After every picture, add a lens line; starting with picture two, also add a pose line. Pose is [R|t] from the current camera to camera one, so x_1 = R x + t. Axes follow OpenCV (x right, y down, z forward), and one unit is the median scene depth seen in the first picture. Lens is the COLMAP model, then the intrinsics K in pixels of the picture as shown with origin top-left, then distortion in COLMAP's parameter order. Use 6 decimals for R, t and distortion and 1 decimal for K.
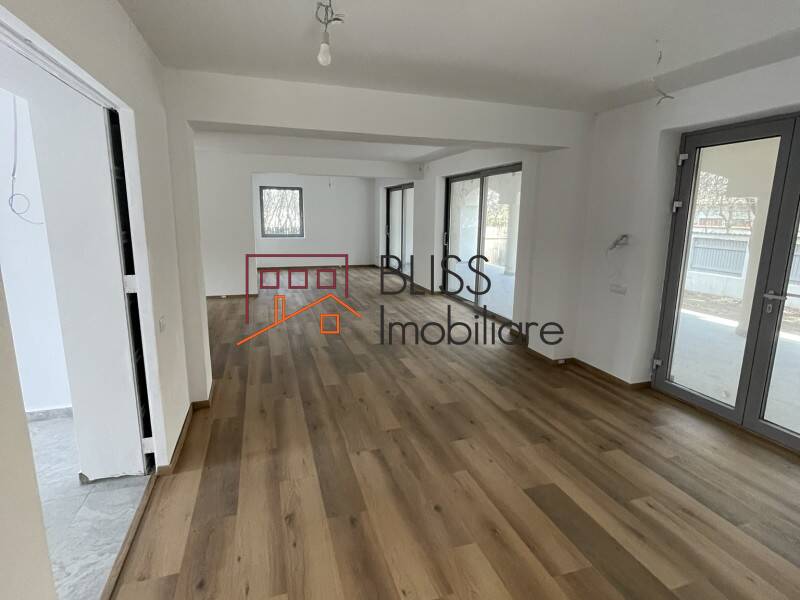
lens RADIAL K [[431.2, 0, 400.0], [0, 431.2, 300.0], [0, 0, 1]] dist [-0.000232, 0.000149]
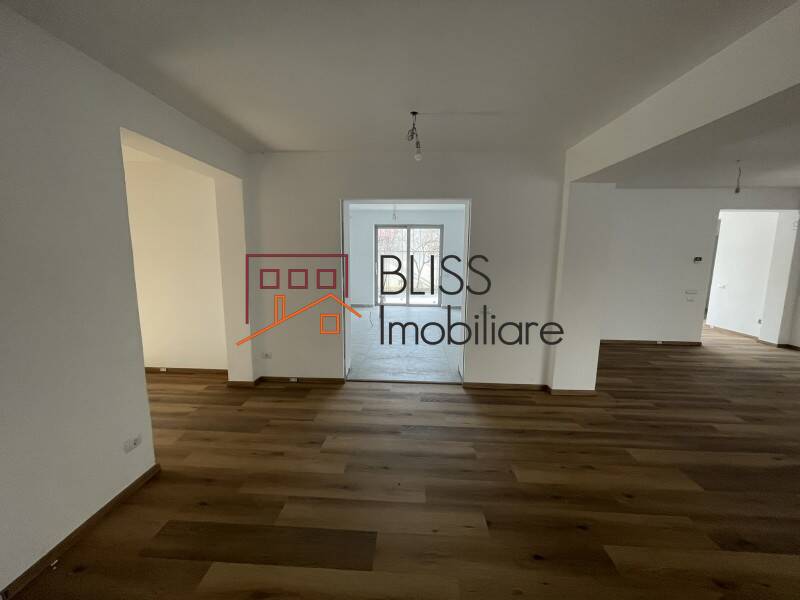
lens RADIAL K [[324.1, 0, 400.0], [0, 324.1, 300.0], [0, 0, 1]] dist [-0.001458, 0.000108]
pose [[-0.351032, 0.124052, -0.928110, 0.618478], [-0.198929, 0.958679, 0.203378, -0.143288], [0.914988, 0.256020, -0.311849, 0.817364]]
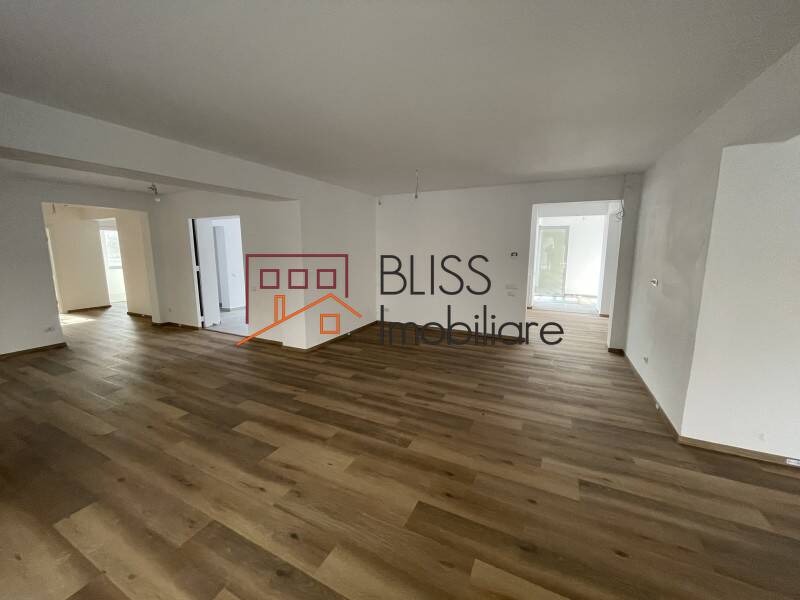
lens RADIAL K [[324.1, 0, 400.0], [0, 324.1, 300.0], [0, 0, 1]] dist [-0.001458, 0.000108]
pose [[-0.700475, 0.103560, -0.706123, 0.186119], [-0.148690, 0.946527, 0.286318, -0.448804], [0.698015, 0.305552, -0.647620, 2.245065]]
